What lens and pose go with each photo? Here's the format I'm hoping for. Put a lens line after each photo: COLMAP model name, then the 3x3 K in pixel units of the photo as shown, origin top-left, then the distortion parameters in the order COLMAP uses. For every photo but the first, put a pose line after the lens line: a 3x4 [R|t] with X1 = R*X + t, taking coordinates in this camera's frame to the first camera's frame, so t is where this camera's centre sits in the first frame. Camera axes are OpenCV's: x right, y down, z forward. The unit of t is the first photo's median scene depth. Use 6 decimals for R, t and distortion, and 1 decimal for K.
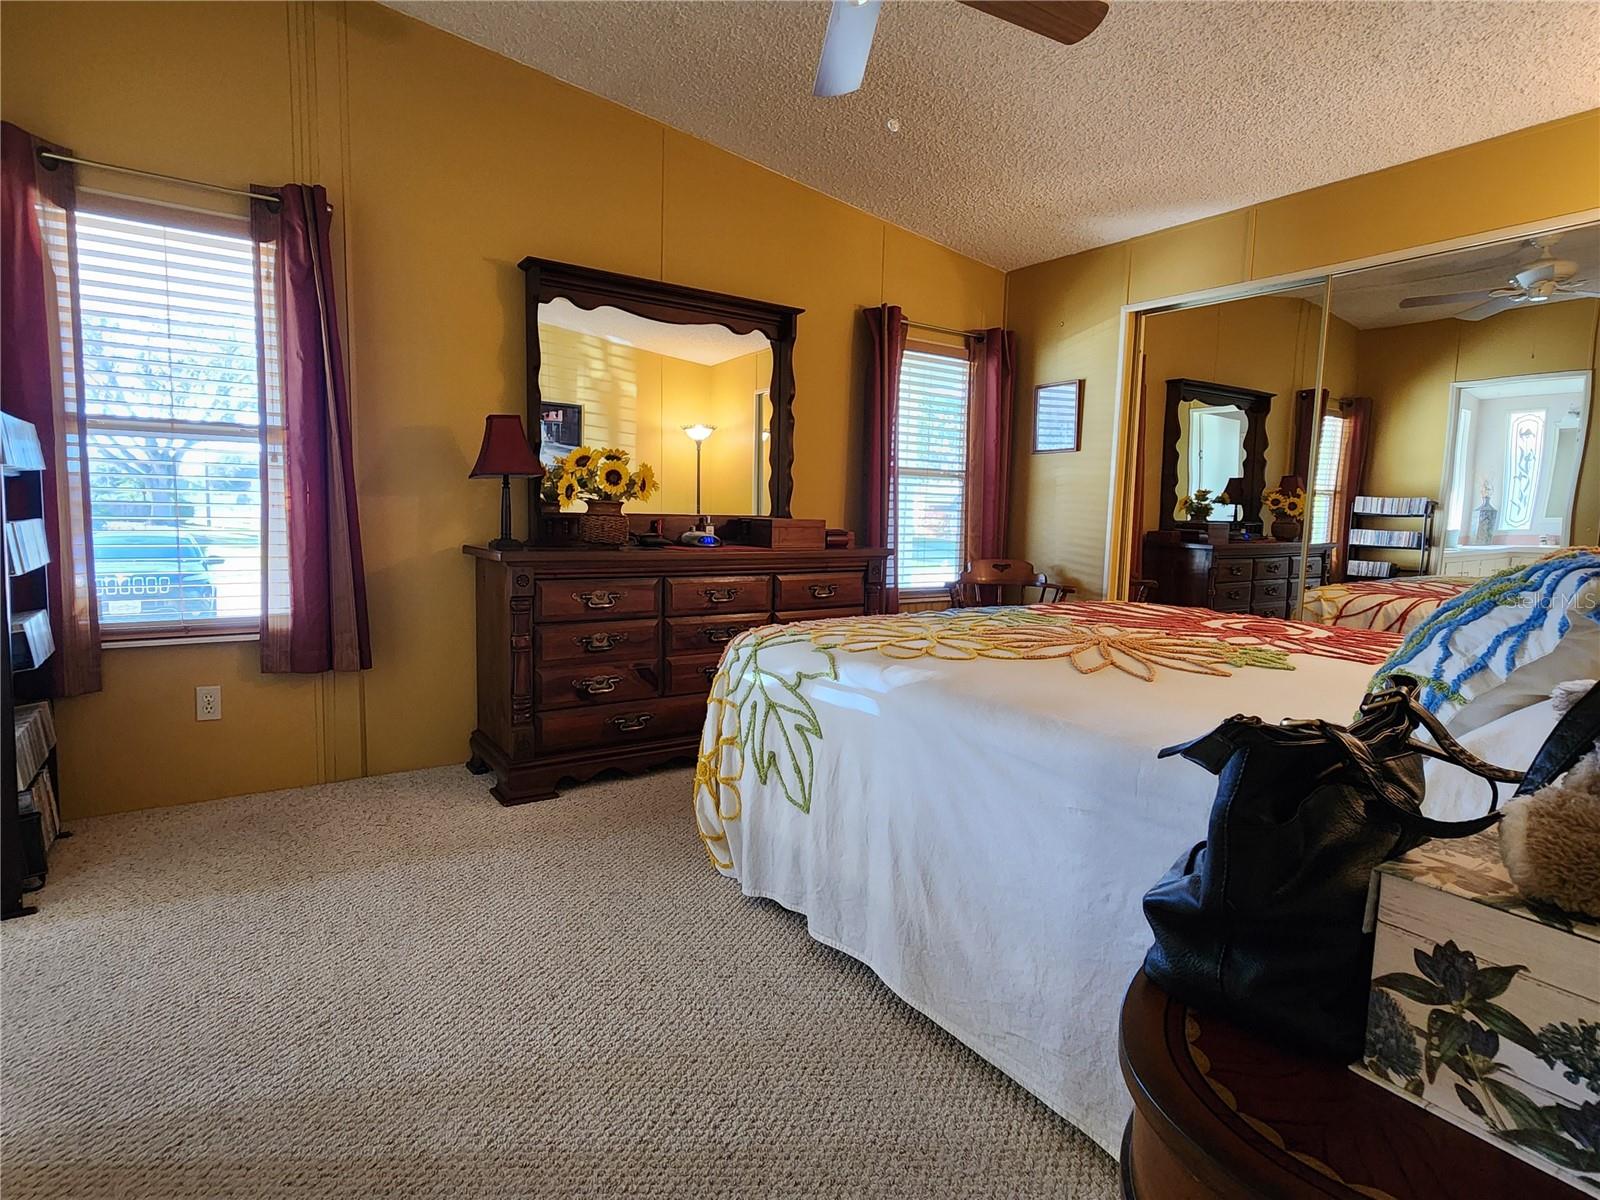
lens RADIAL K [[832.2, 0, 802.4], [0, 832.2, 588.0], [0, 0, 1]] dist [-0.003325, 0.000149]
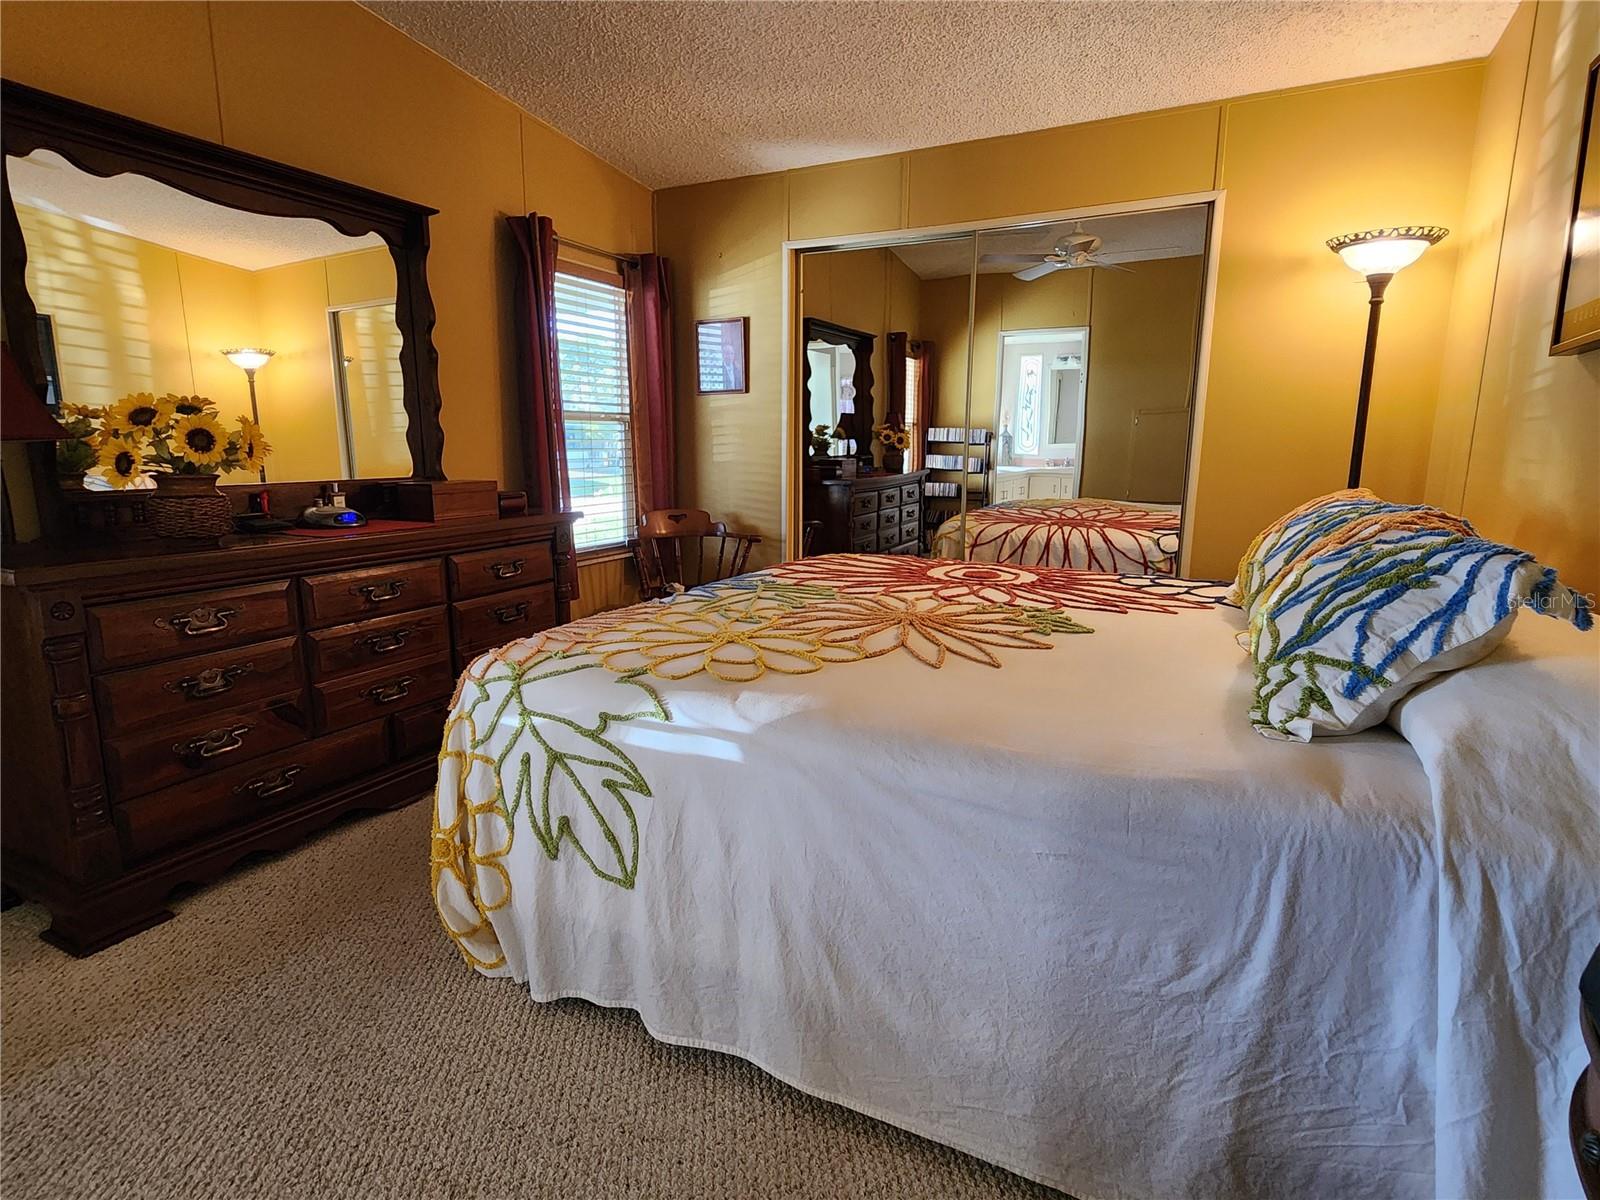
lens RADIAL K [[832.2, 0, 802.4], [0, 832.2, 588.0], [0, 0, 1]] dist [-0.003325, 0.000149]
pose [[0.881314, -0.102358, 0.461312, -0.118741], [0.062779, 0.992966, 0.100387, -0.050150], [-0.468342, -0.059511, 0.881541, 0.164905]]
